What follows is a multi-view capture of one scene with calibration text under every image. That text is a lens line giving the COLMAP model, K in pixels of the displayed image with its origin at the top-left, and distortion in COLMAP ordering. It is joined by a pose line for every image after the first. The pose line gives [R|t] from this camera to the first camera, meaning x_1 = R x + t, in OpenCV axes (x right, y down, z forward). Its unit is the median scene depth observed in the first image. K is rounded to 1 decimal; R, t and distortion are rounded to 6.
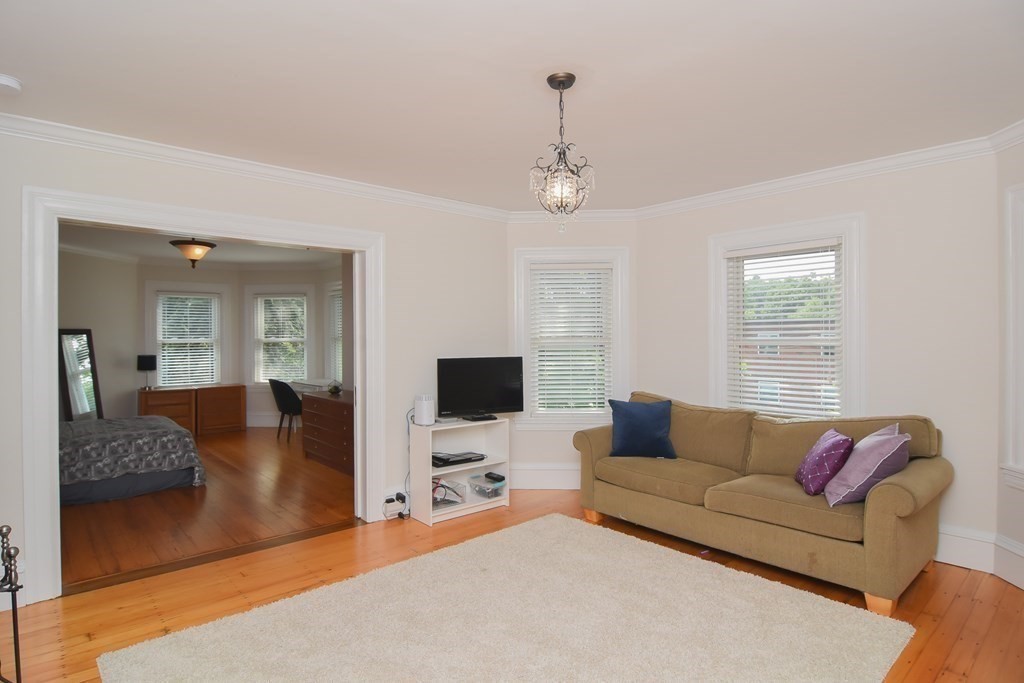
lens RADIAL K [[551.1, 0, 507.2], [0, 551.1, 343.5], [0, 0, 1]] dist [-0.007558, -0.000989]
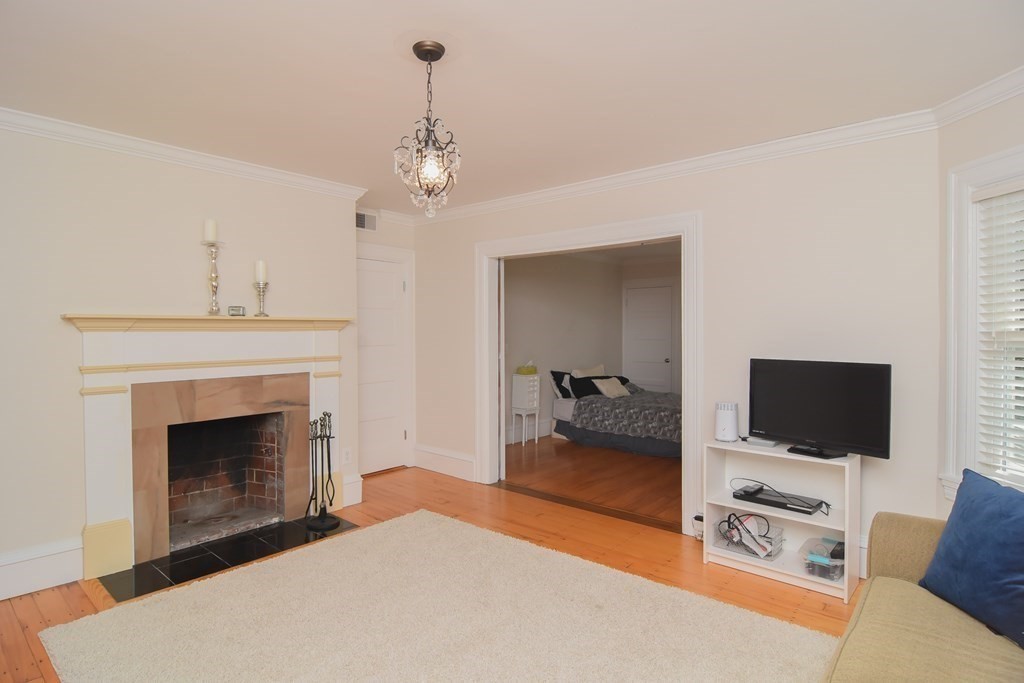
lens RADIAL K [[551.1, 0, 508.9], [0, 551.1, 341.5], [0, 0, 1]] dist [-0.007558, -0.000989]
pose [[0.124600, 0.023114, -0.991938, 0.567833], [-0.003077, 0.999733, 0.022909, -0.011560], [0.992202, 0.000198, 0.124638, 0.559453]]
